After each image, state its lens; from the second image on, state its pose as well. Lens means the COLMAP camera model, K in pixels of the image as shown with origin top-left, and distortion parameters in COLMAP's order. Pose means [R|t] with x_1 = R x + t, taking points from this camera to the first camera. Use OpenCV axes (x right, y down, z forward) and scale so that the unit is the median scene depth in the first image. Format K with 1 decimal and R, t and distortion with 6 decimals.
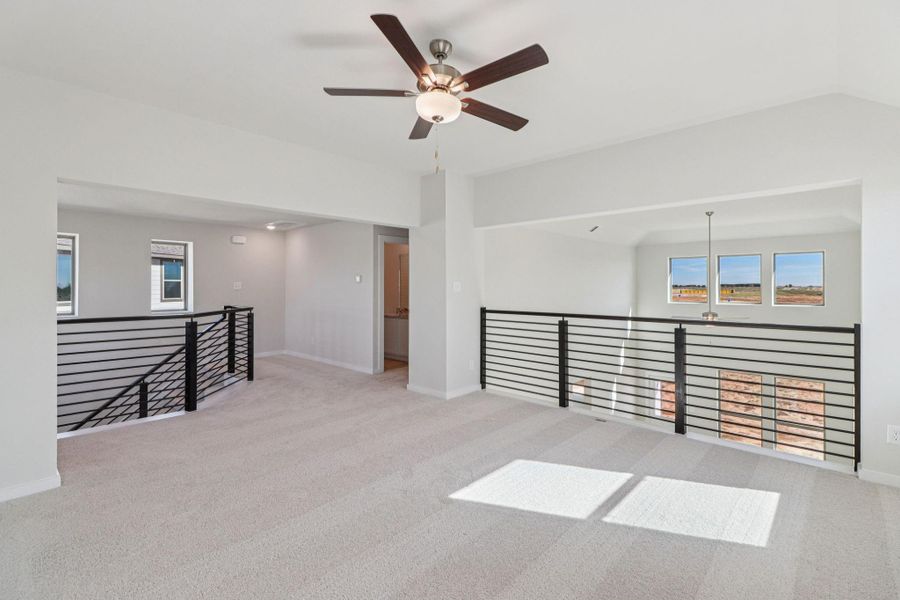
lens RADIAL K [[419.1, 0, 445.5], [0, 419.1, 285.5], [0, 0, 1]] dist [0.026148, 0.000050]
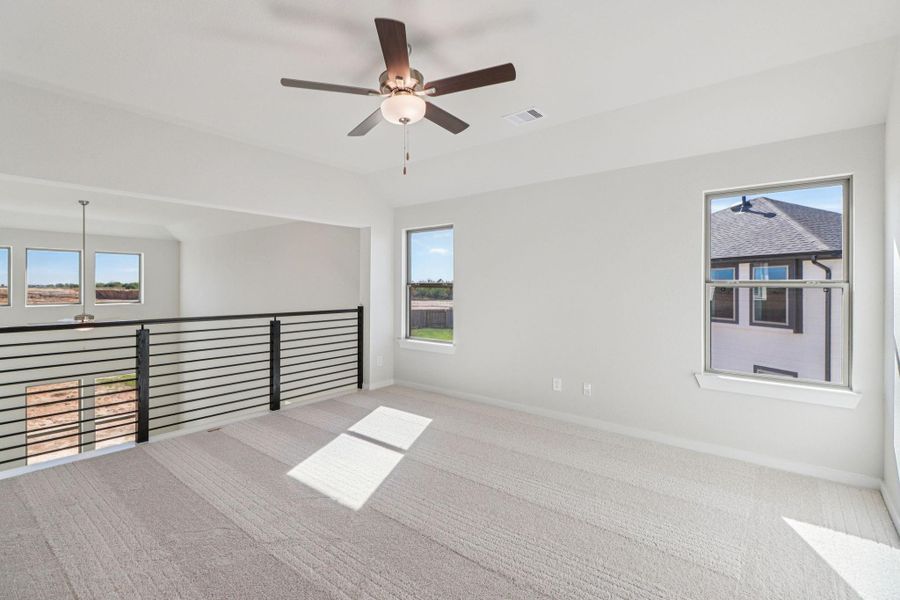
lens RADIAL K [[419.1, 0, 445.5], [0, 419.1, 285.5], [0, 0, 1]] dist [0.026148, 0.000050]
pose [[-0.043683, -0.001815, 0.999044, -0.615108], [-0.004304, 0.999989, 0.001629, -0.001021], [-0.999036, -0.004229, -0.043690, 0.557832]]
